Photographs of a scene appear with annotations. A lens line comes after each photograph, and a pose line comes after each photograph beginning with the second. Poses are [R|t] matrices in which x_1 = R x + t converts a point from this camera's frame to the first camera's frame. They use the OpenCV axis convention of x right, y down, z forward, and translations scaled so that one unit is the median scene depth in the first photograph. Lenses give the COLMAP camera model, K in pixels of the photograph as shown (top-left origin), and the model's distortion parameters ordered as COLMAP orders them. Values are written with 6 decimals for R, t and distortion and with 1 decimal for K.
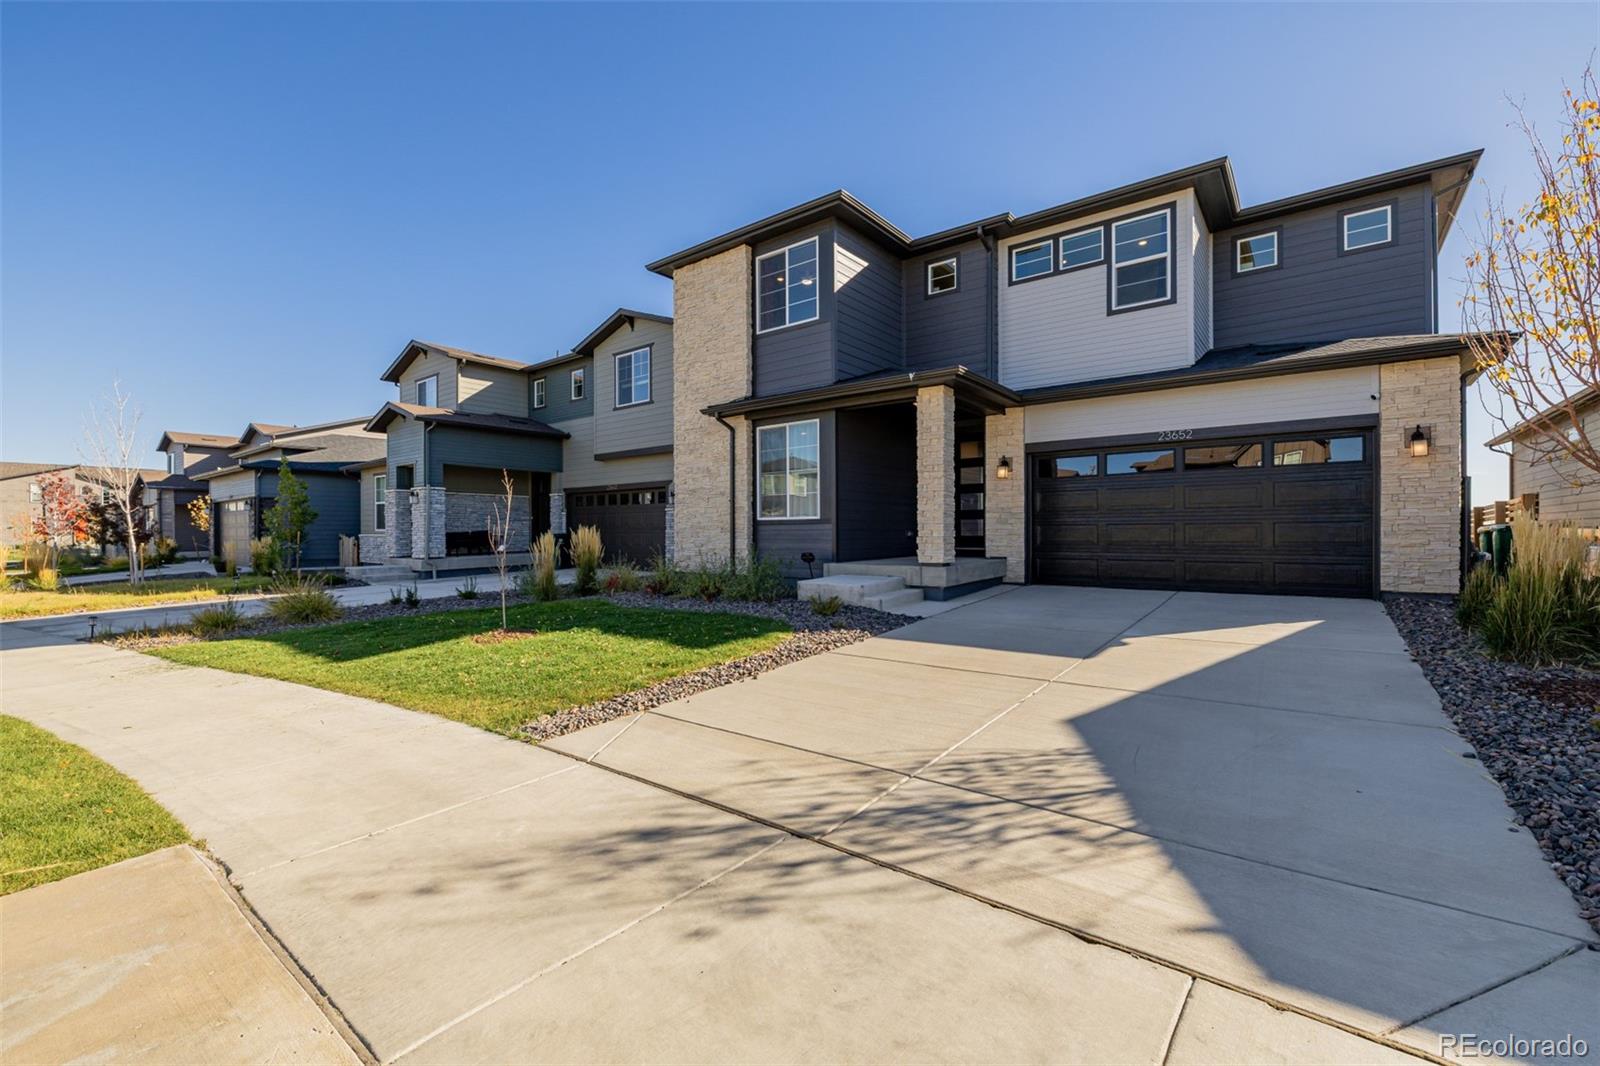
lens RADIAL K [[676.2, 0, 799.8], [0, 676.2, 529.8], [0, 0, 1]] dist [0.002113, -0.000170]
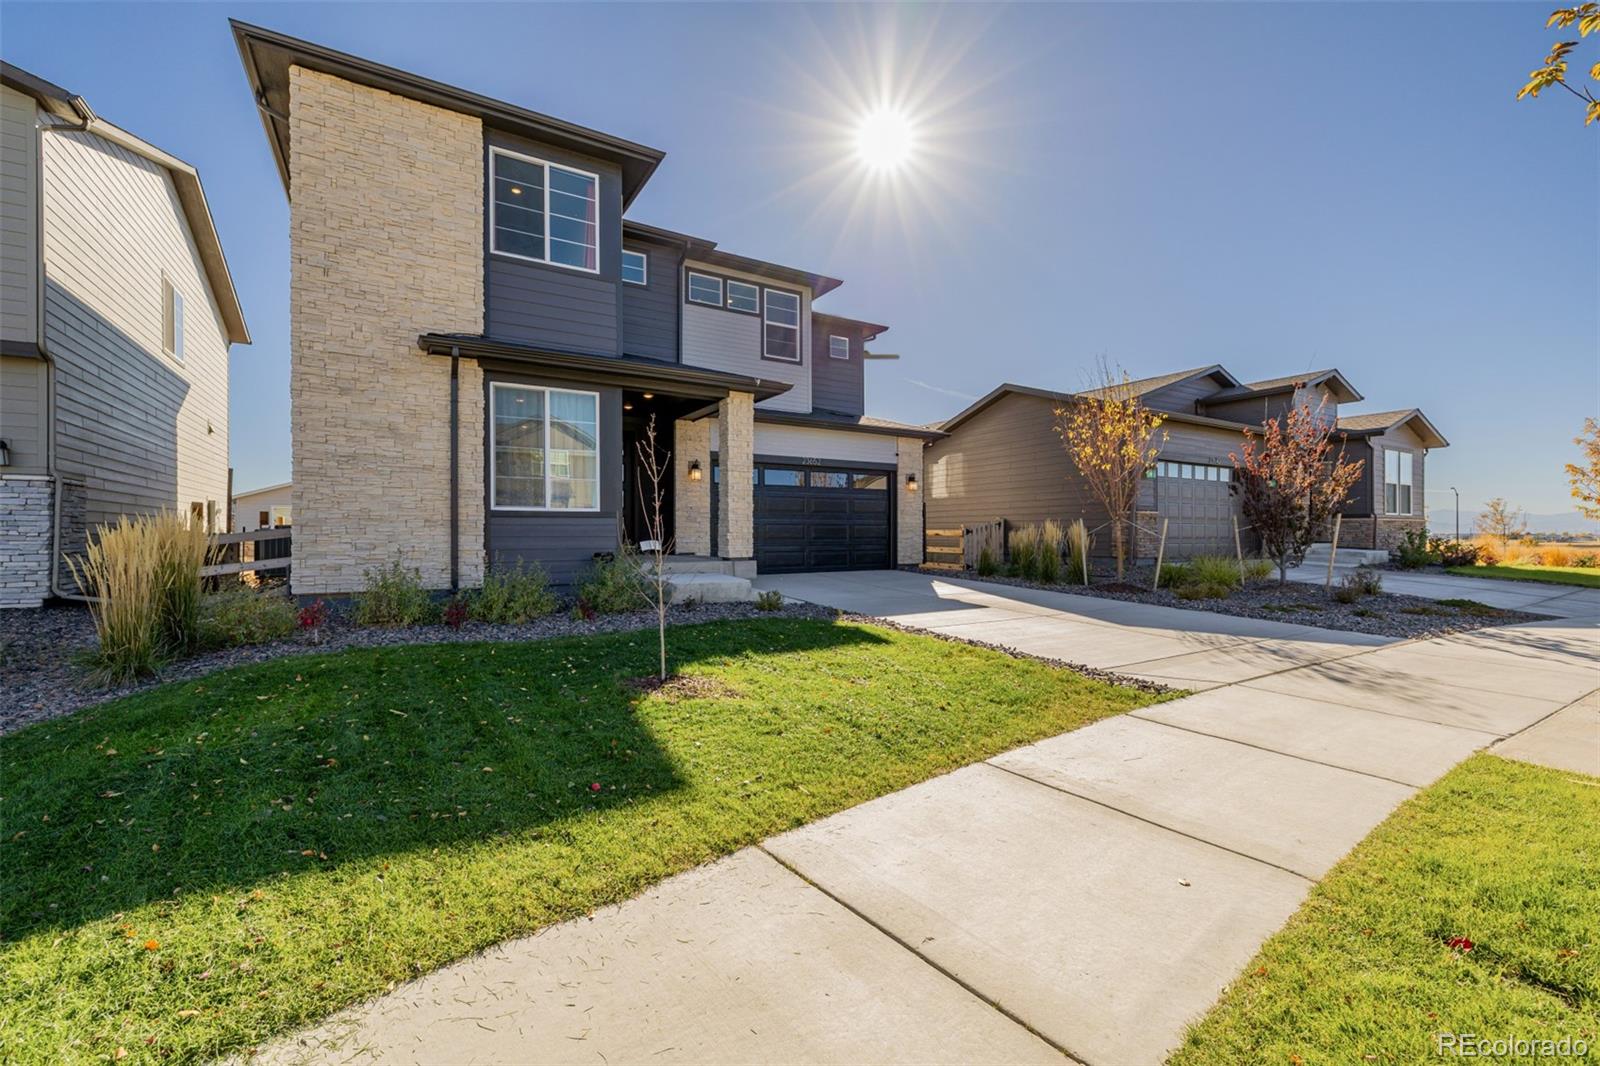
lens RADIAL K [[676.2, 0, 804.5], [0, 676.2, 536.0], [0, 0, 1]] dist [0.002113, -0.000170]
pose [[0.346013, 0.002757, 0.938226, -0.671188], [-0.003712, 0.999992, -0.001569, 0.014548], [-0.938222, -0.002940, 0.346020, 0.466615]]
